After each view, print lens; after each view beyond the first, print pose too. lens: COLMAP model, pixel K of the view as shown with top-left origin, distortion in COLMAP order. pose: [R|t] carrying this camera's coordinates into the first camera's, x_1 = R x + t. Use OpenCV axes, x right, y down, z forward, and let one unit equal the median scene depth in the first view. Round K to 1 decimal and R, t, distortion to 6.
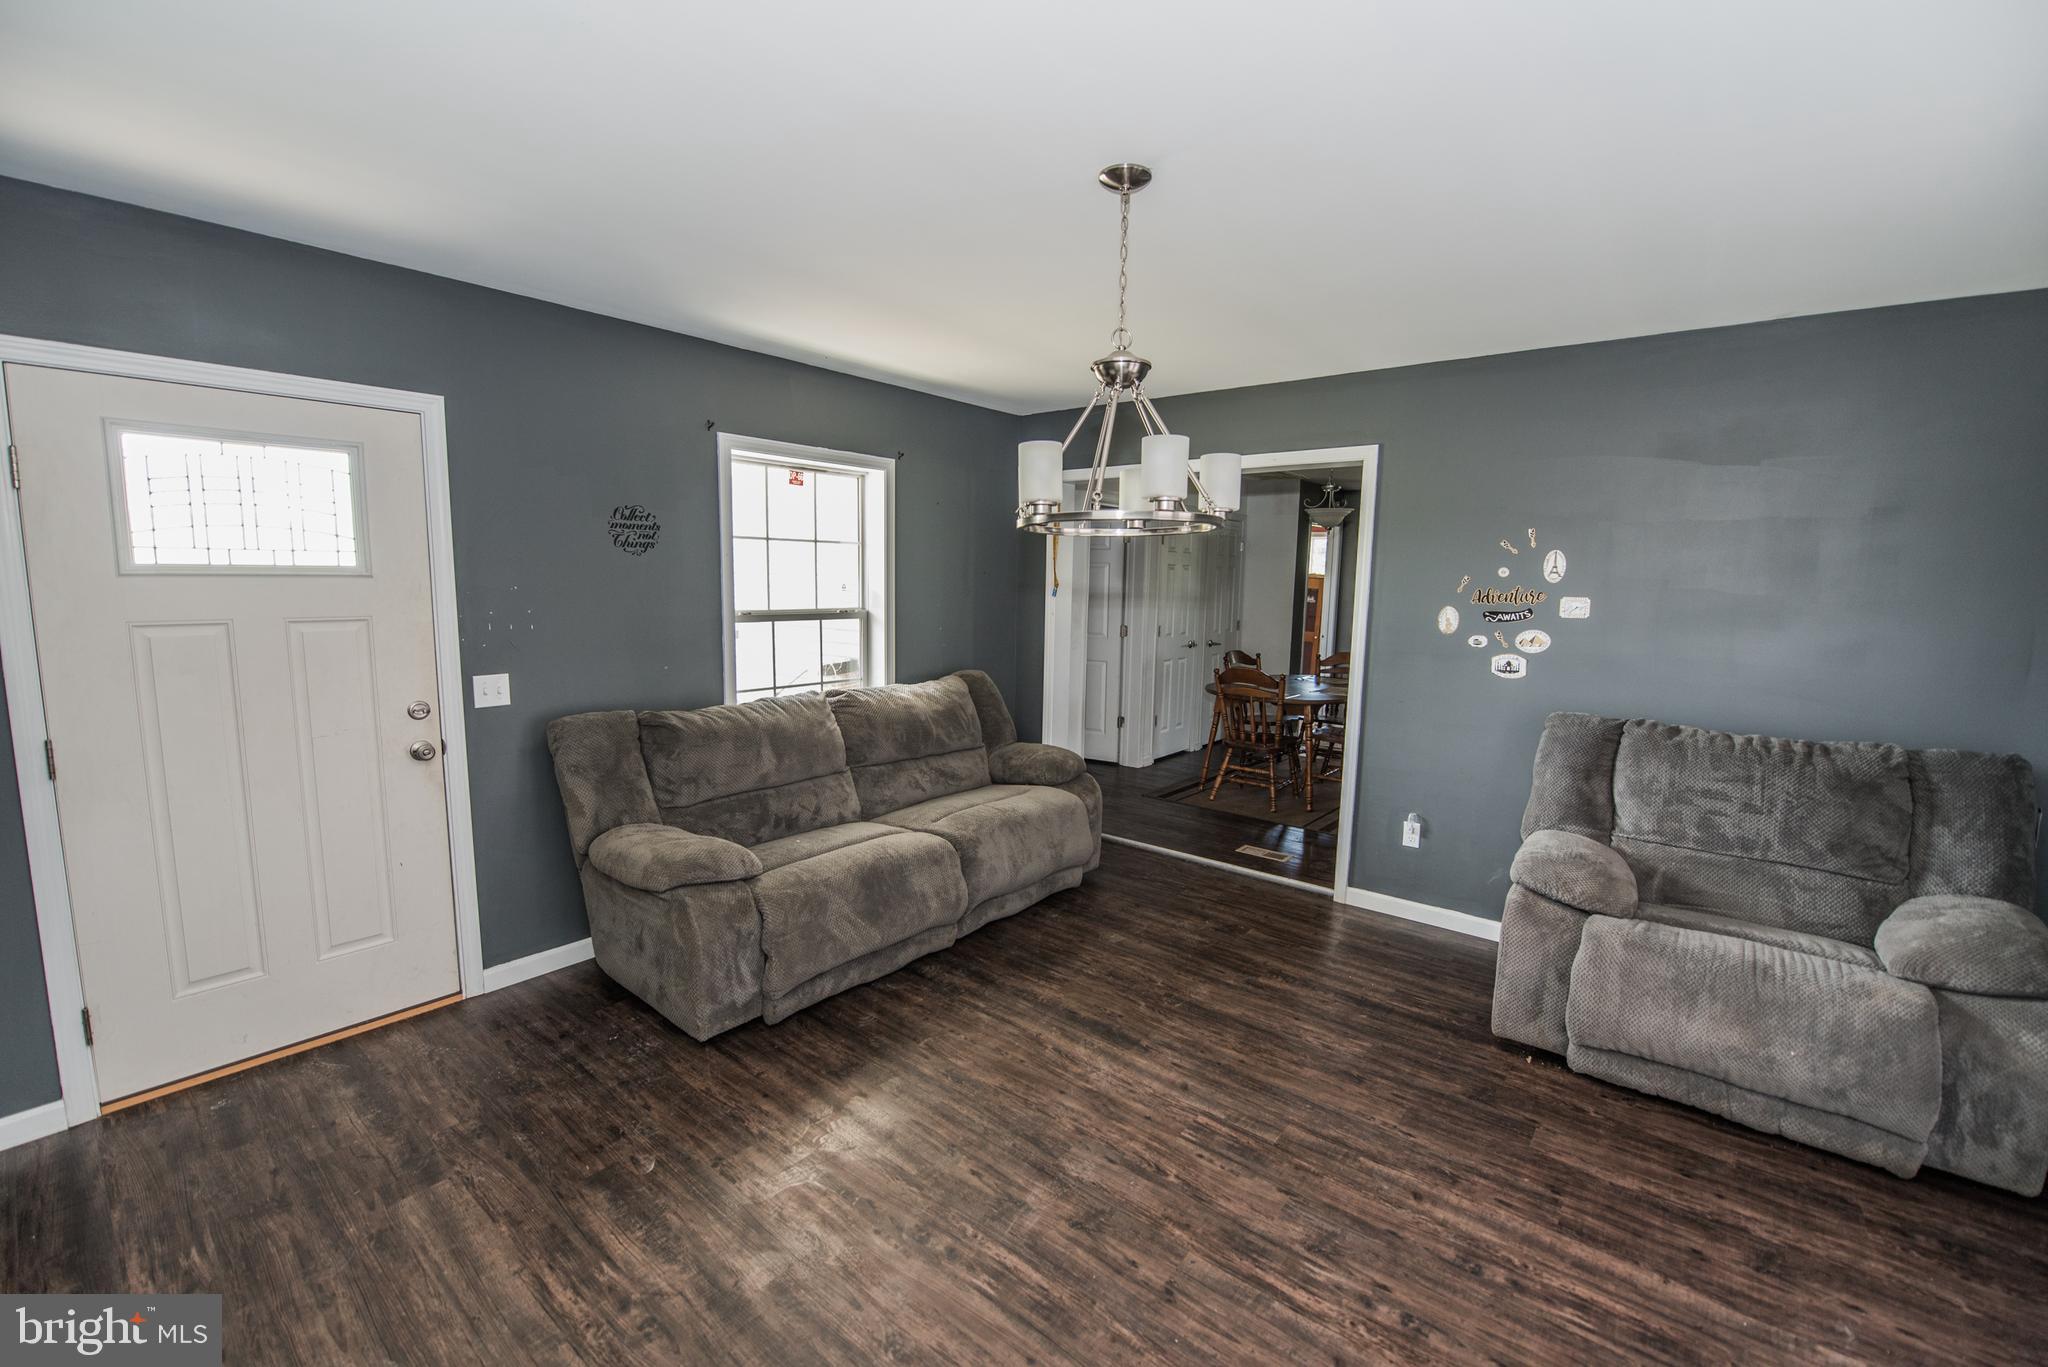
lens RADIAL K [[841.3, 0, 1018.5], [0, 841.3, 687.3], [0, 0, 1]] dist [-0.011709, -0.003389]
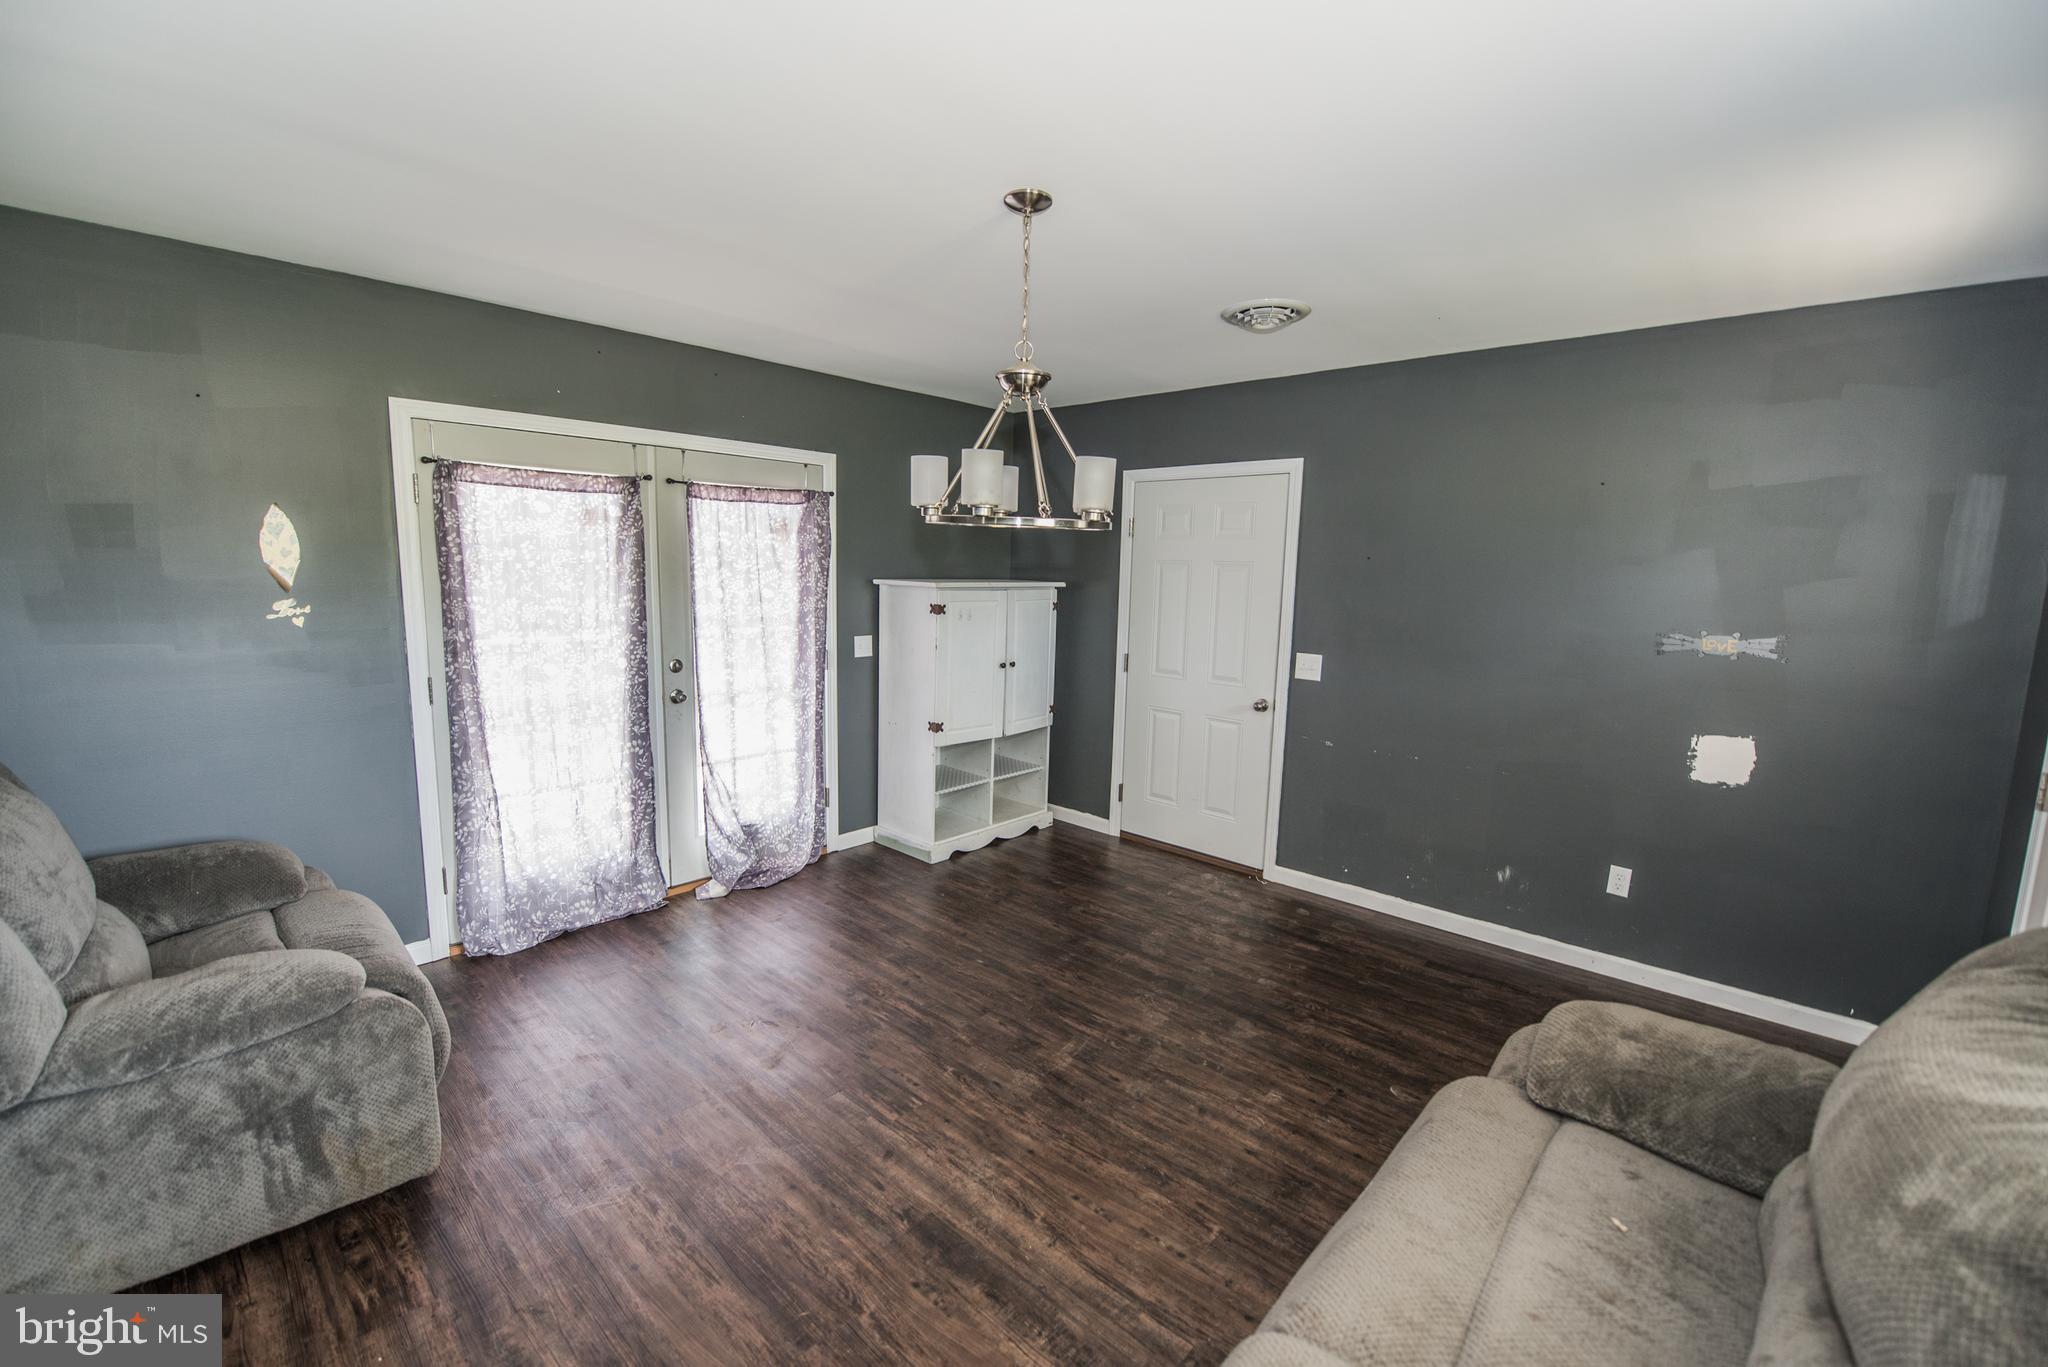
lens RADIAL K [[841.3, 0, 1024.0], [0, 841.3, 682.2], [0, 0, 1]] dist [-0.011709, -0.003389]
pose [[-0.997791, -0.046772, 0.047171, 0.044477], [-0.032552, 0.963271, 0.266550, -0.254816], [-0.057906, 0.264426, -0.962666, 1.878001]]
